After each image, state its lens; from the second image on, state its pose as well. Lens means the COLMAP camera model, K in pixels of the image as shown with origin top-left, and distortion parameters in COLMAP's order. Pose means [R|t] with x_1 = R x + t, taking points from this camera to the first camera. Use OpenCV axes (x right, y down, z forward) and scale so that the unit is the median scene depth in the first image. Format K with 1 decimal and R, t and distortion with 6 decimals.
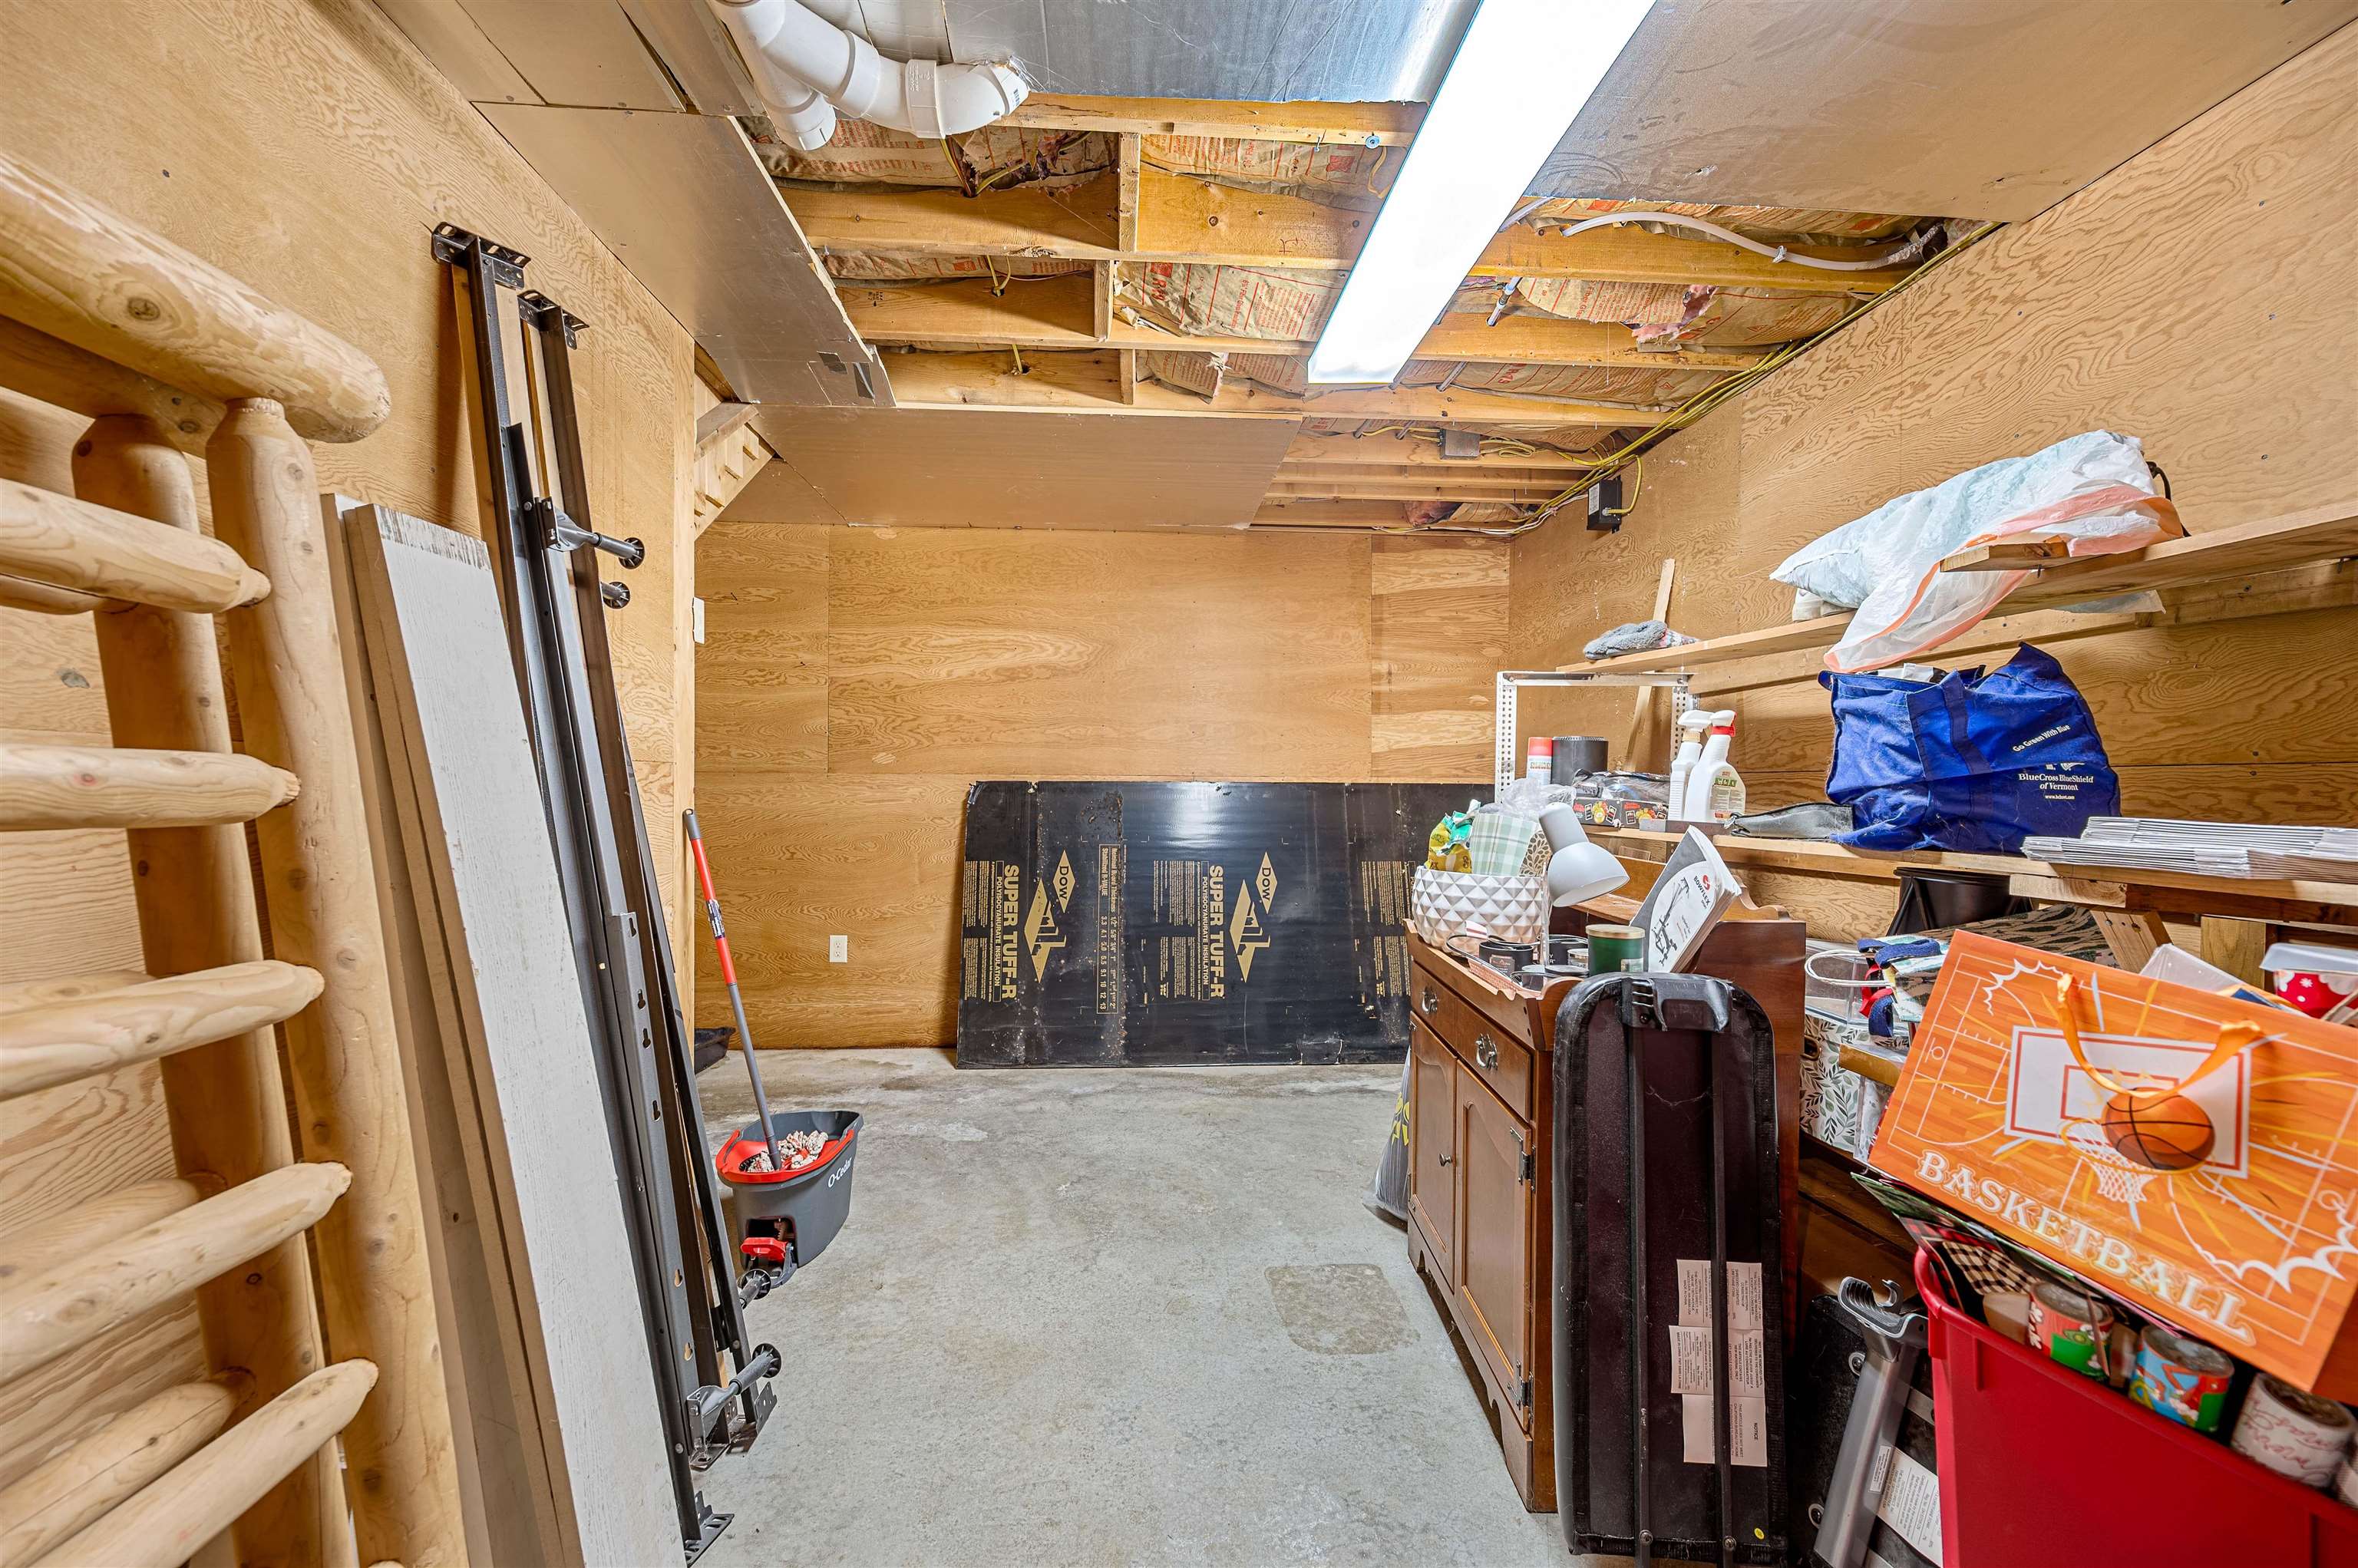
lens RADIAL K [[930.3, 0, 1178.6], [0, 930.3, 780.5], [0, 0, 1]] dist [-0.003181, 0.000882]
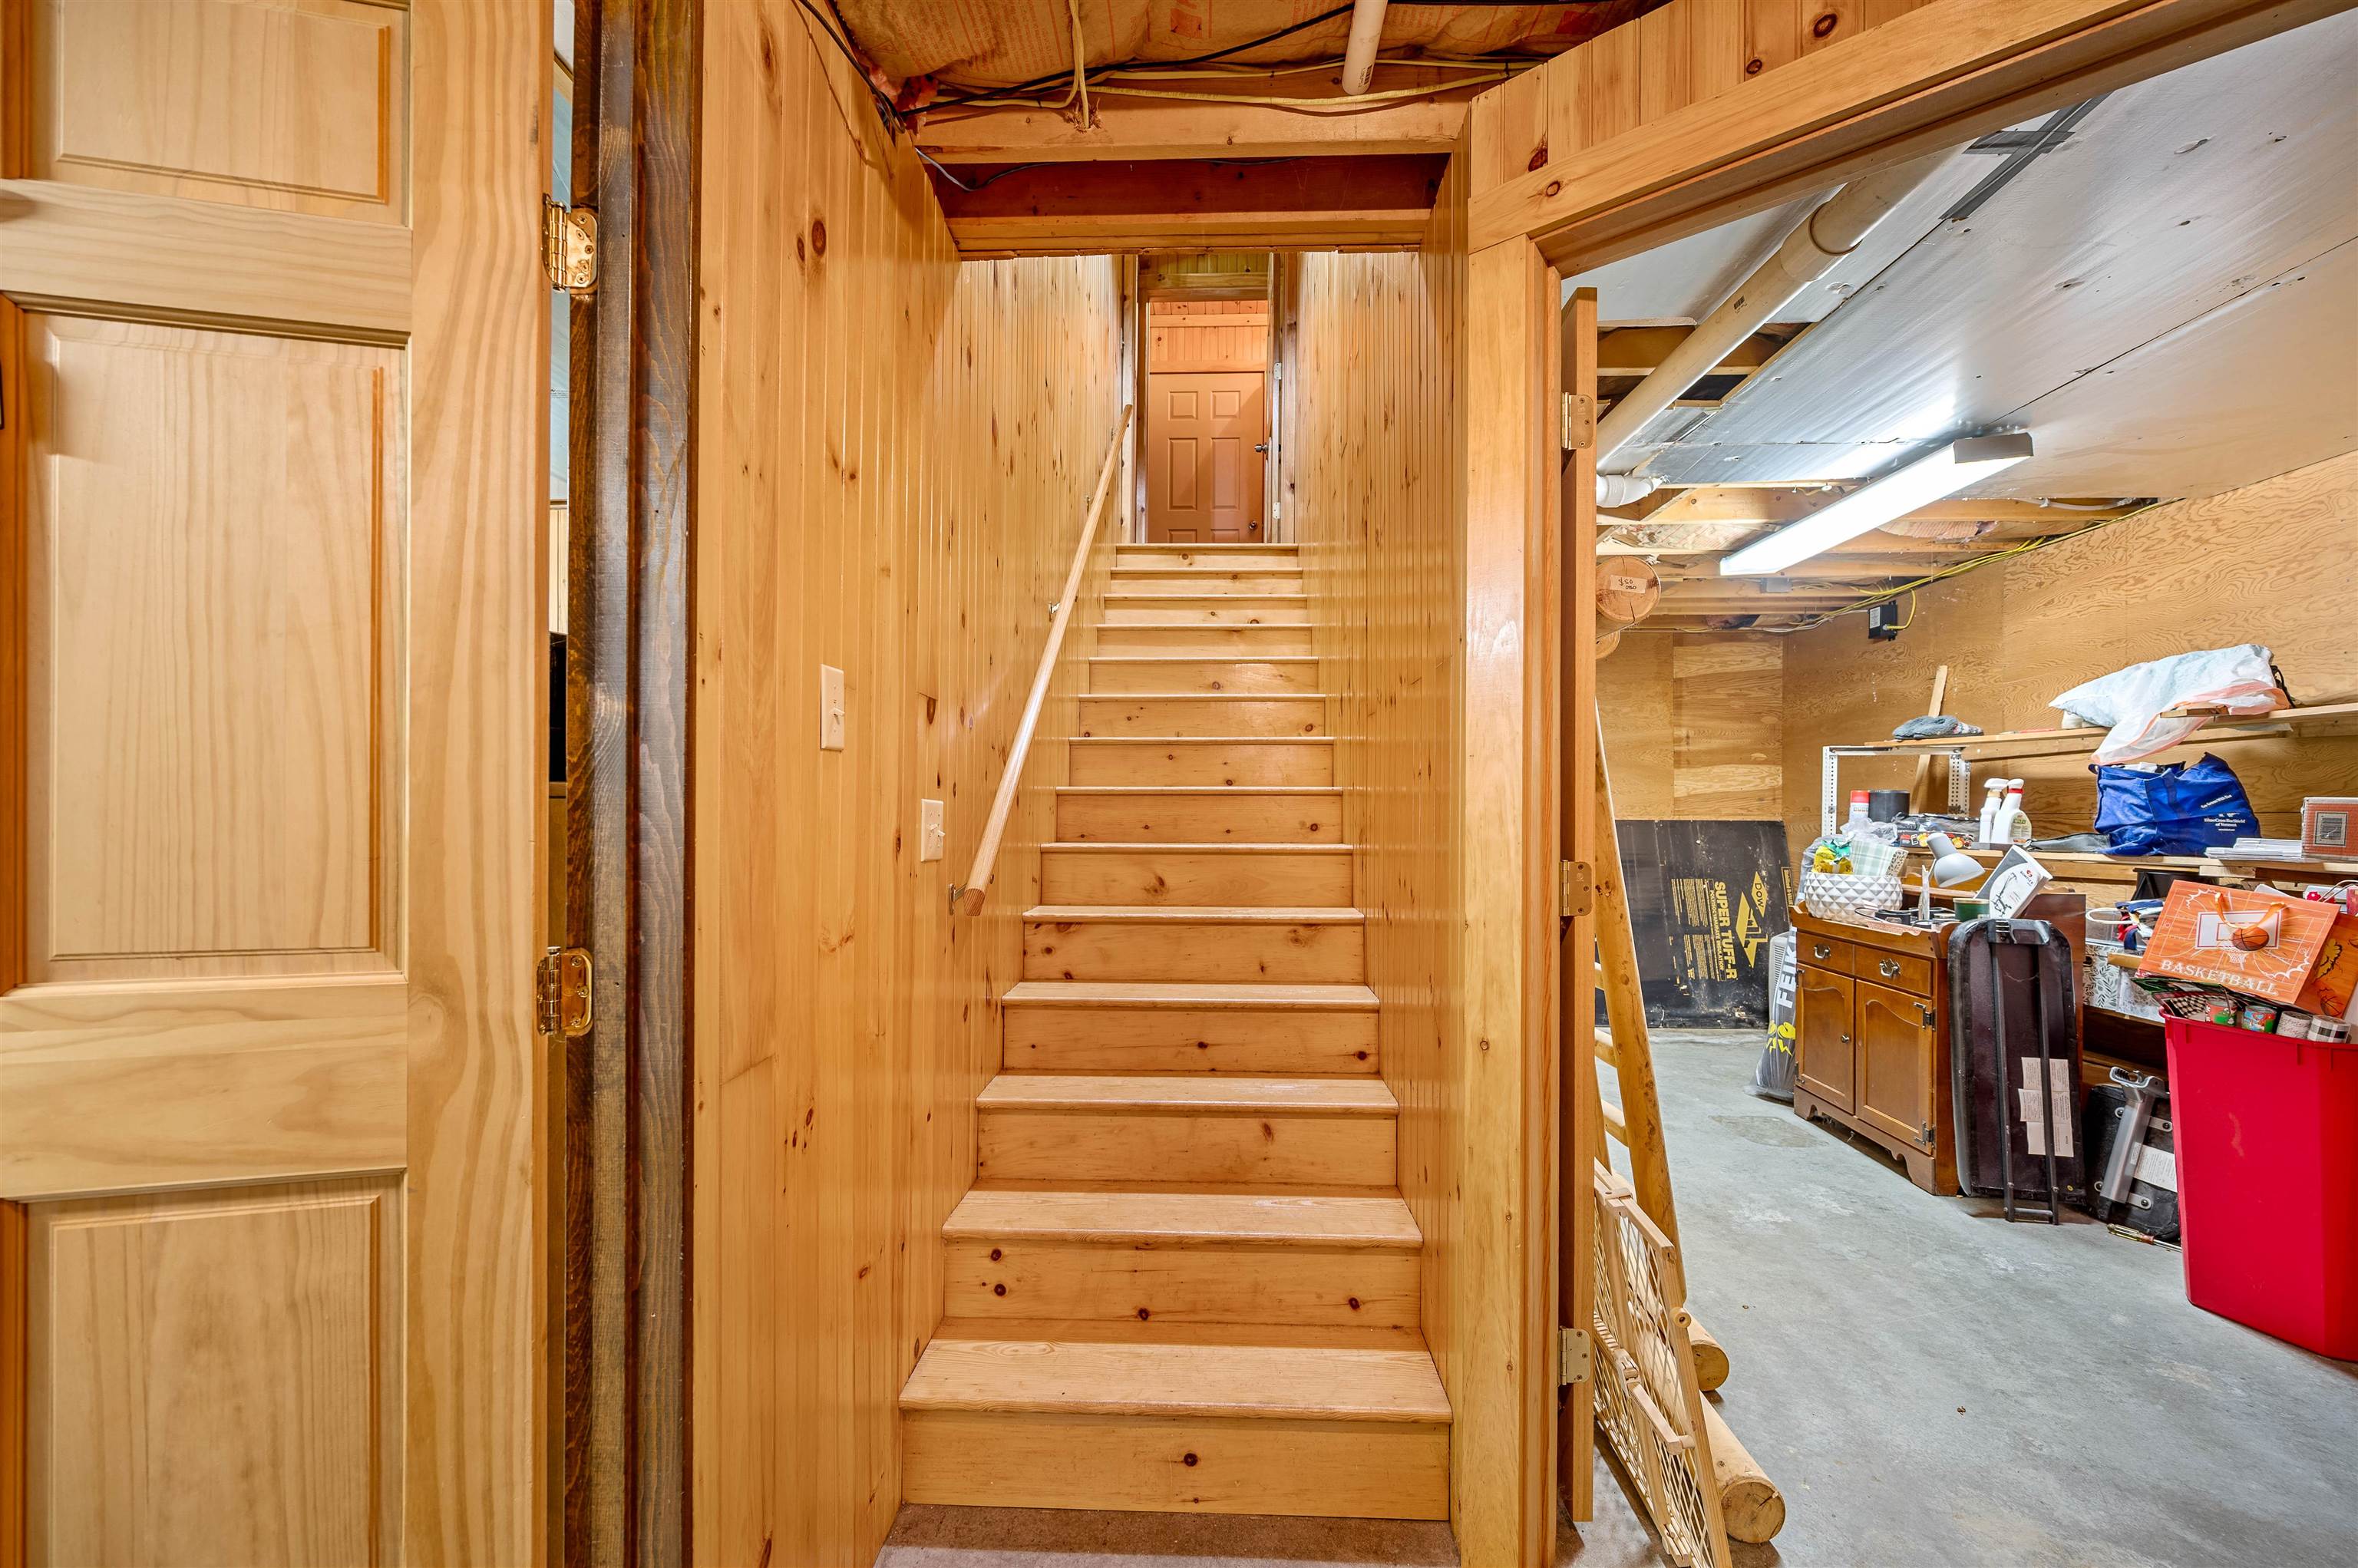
lens RADIAL K [[930.3, 0, 1186.8], [0, 930.3, 803.4], [0, 0, 1]] dist [-0.003181, 0.000882]
pose [[0.994004, -0.003915, -0.109278, -0.957196], [0.002577, 0.999920, -0.012380, -0.018040], [0.109318, 0.012024, 0.993934, -1.111110]]
